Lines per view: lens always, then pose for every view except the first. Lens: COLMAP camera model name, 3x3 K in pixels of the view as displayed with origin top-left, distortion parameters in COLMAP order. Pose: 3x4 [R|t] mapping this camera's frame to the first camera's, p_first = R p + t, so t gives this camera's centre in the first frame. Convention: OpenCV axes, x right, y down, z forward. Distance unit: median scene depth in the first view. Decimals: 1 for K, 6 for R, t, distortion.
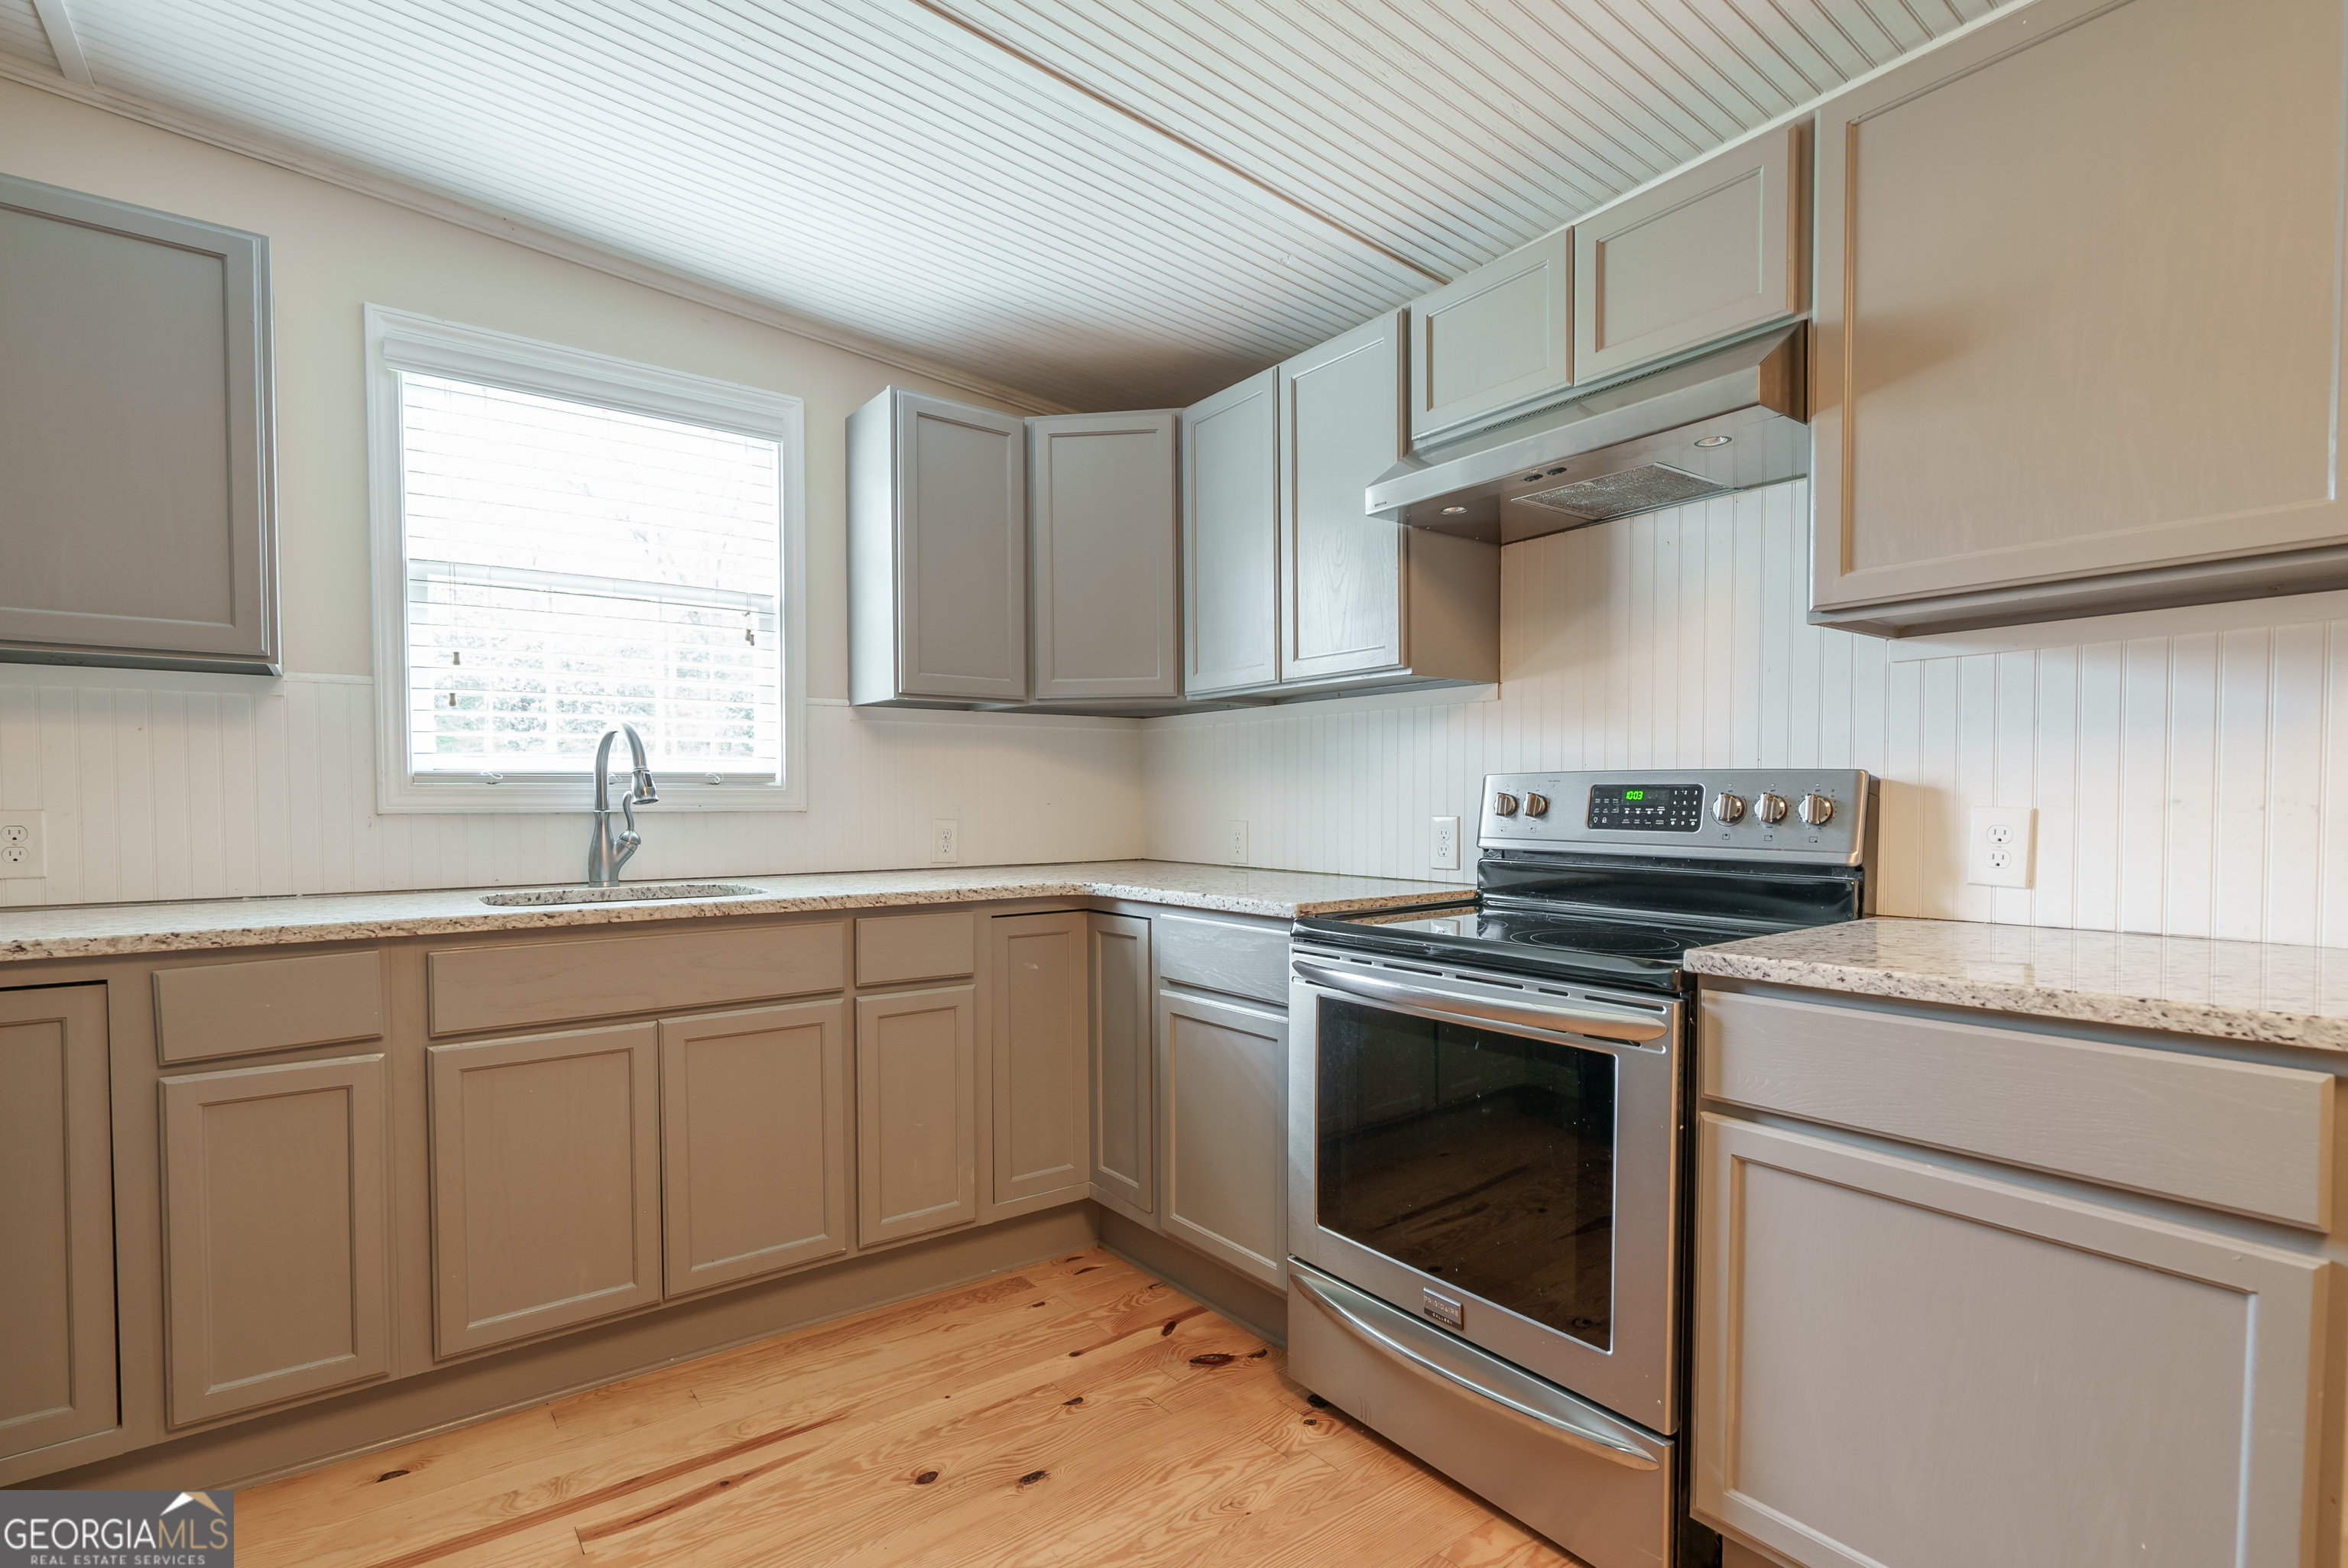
lens RADIAL K [[1076.6, 0, 1163.4], [0, 1076.6, 839.7], [0, 0, 1]] dist [-0.006048, 0.004156]
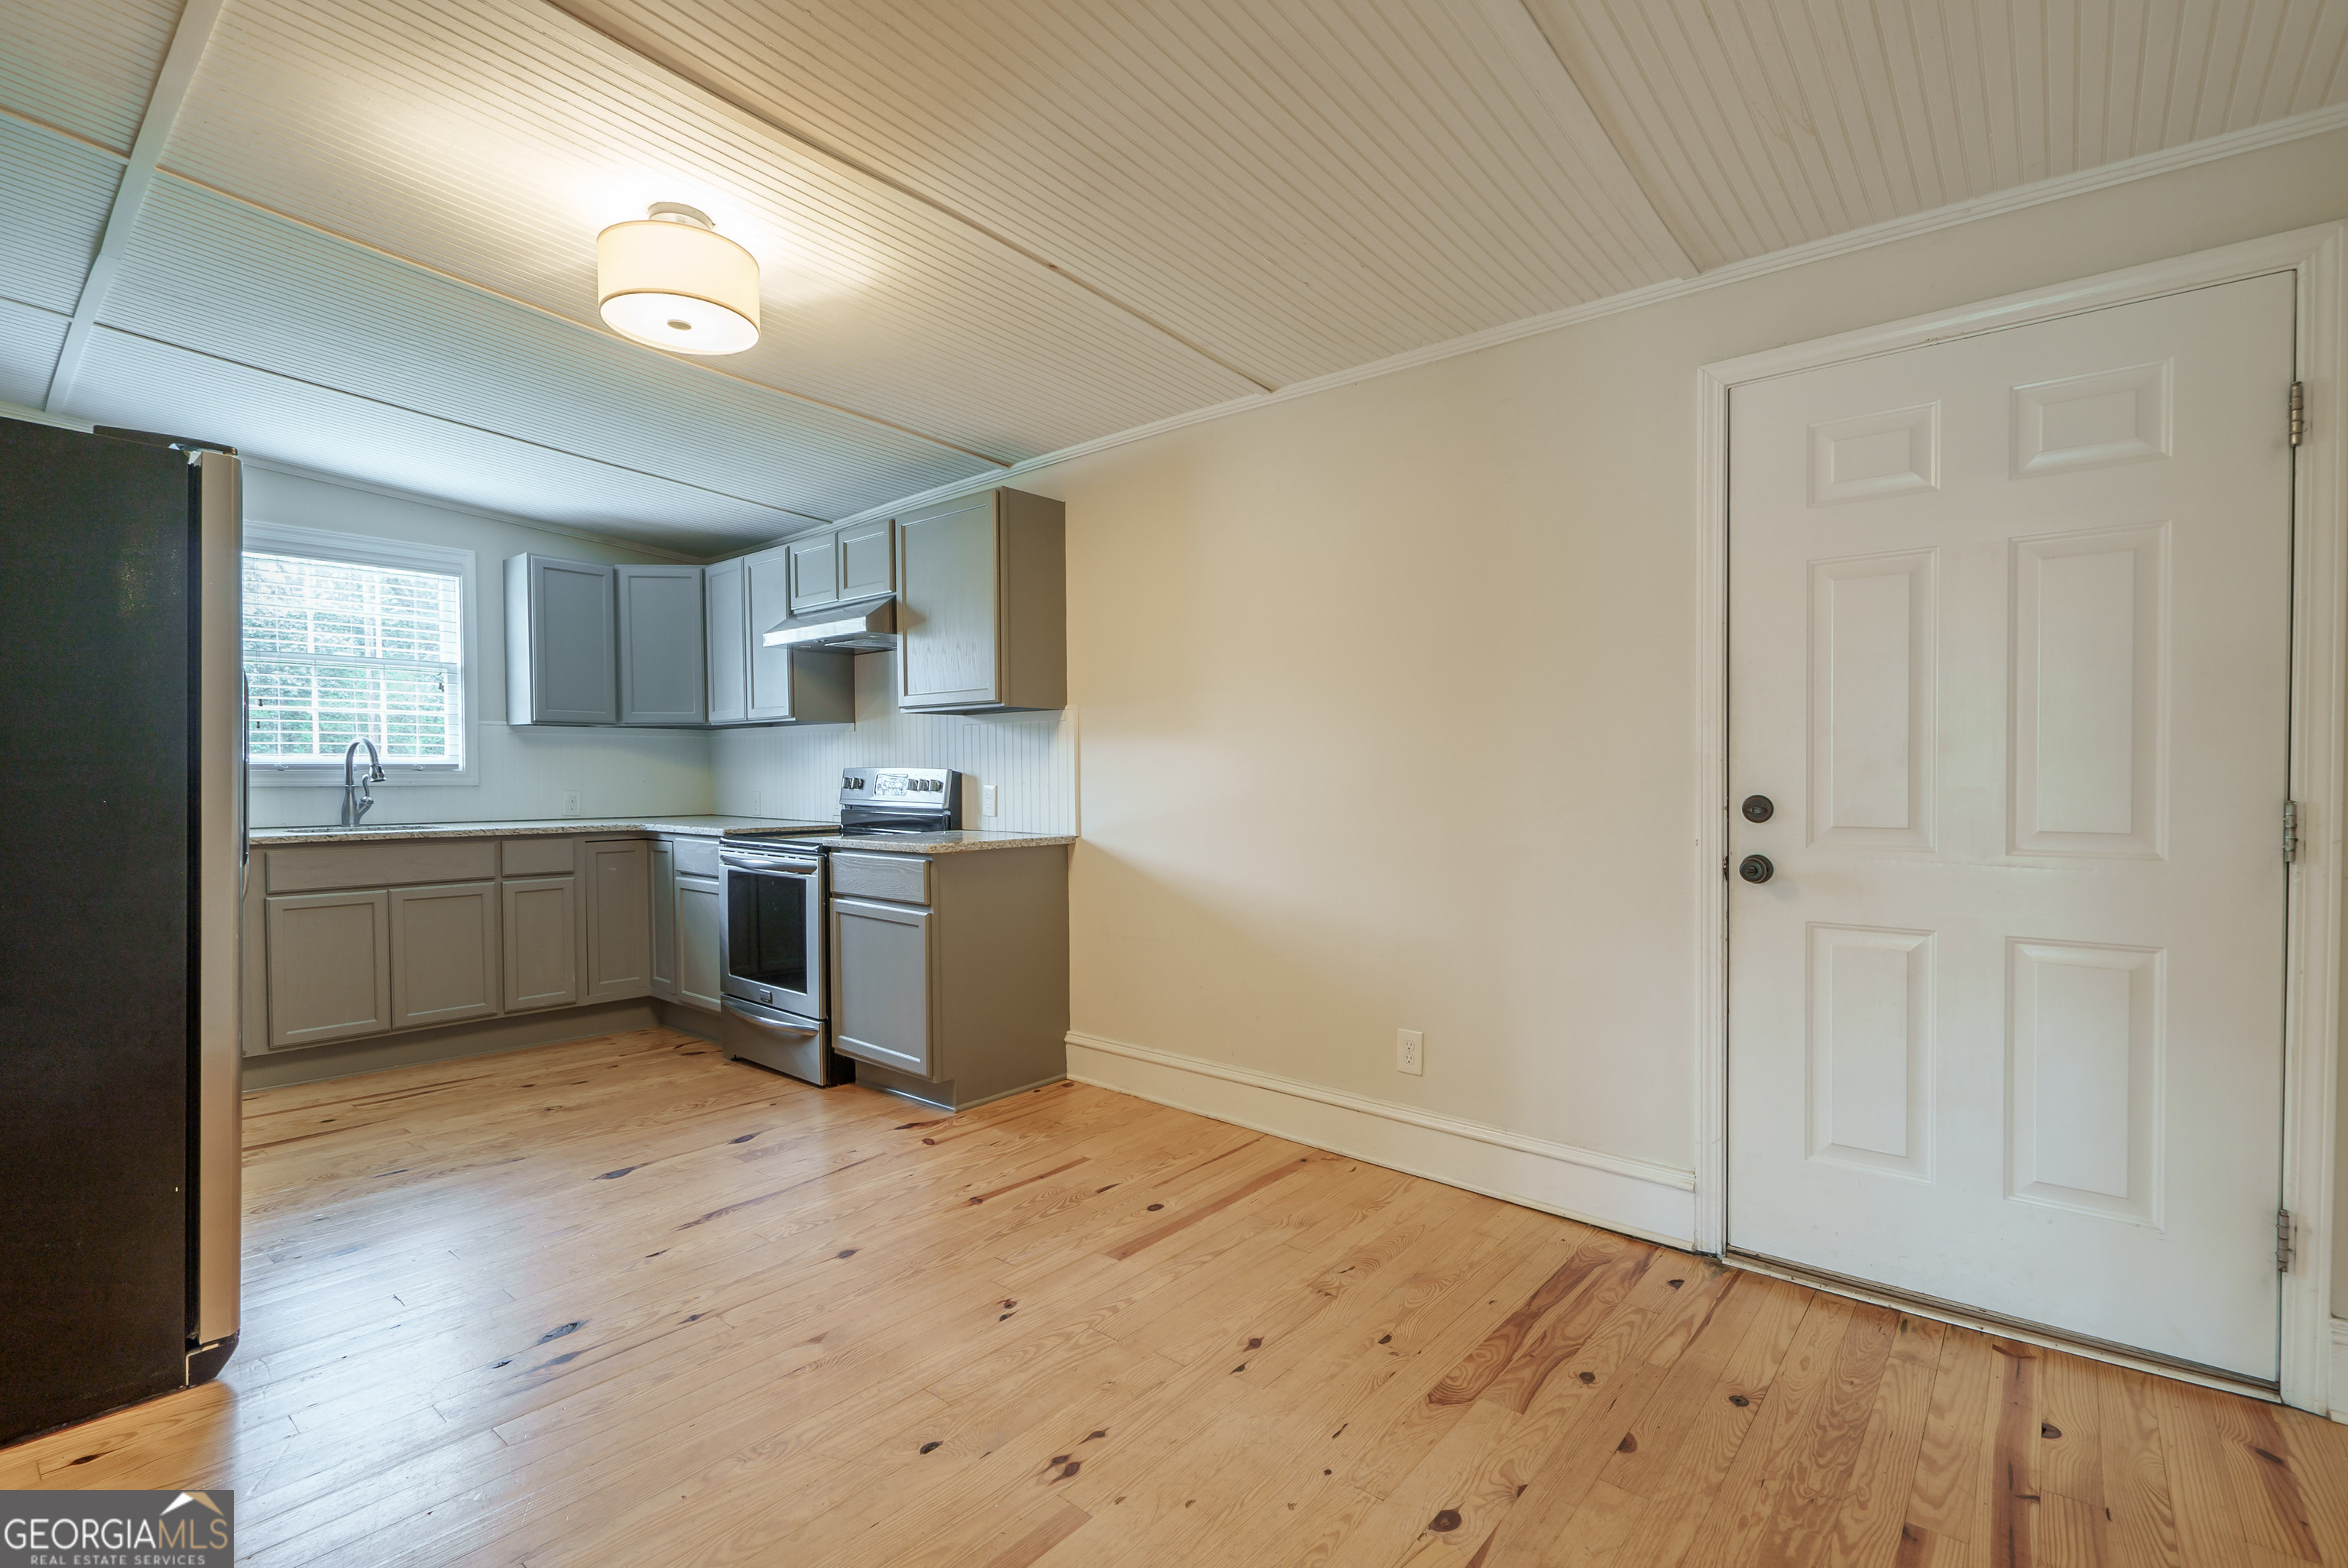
lens RADIAL K [[1076.6, 0, 1171.1], [0, 1076.6, 801.7], [0, 0, 1]] dist [-0.006048, 0.004156]
pose [[0.975763, -0.003322, 0.218803, 0.490160], [0.004990, 0.999963, -0.007075, 0.022921], [-0.218771, 0.007995, 0.975743, -1.210990]]
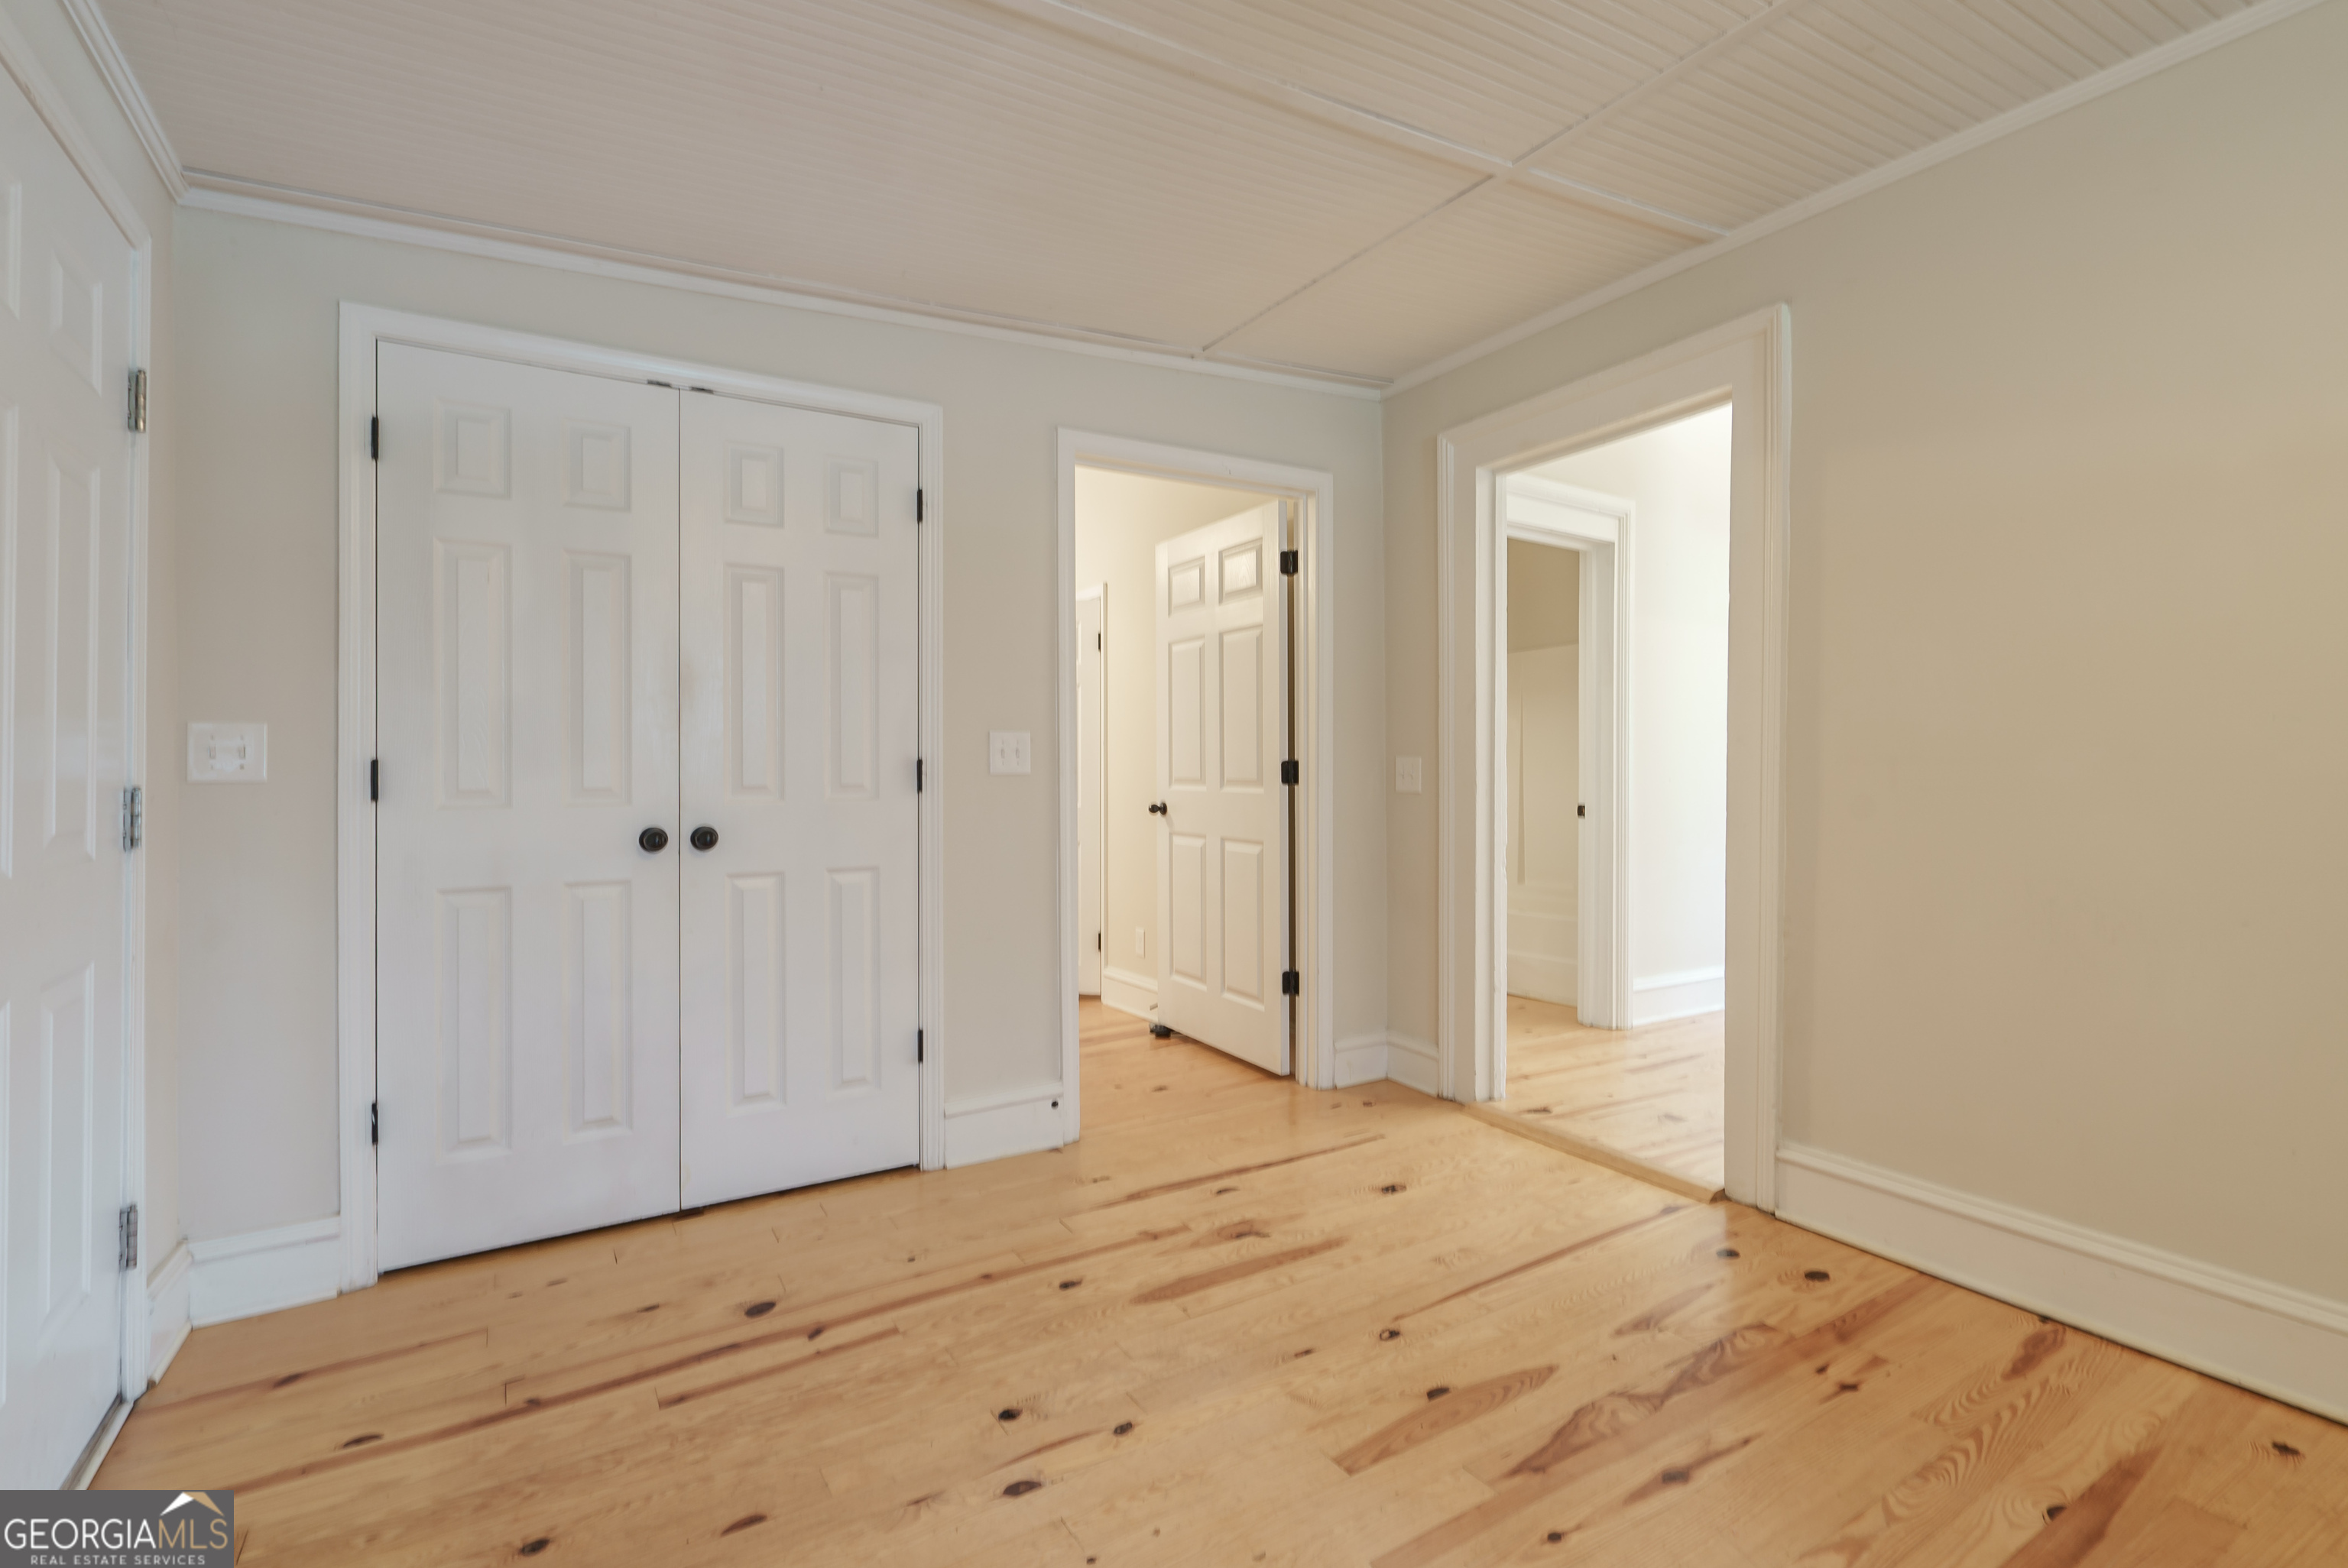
lens RADIAL K [[1076.6, 0, 1166.2], [0, 1076.6, 755.5], [0, 0, 1]] dist [-0.006048, 0.004156]
pose [[-0.994567, 0.003944, 0.104019, 0.656738], [0.005602, 0.999862, 0.015658, -0.014719], [-0.103943, 0.016156, -0.994452, 0.247601]]
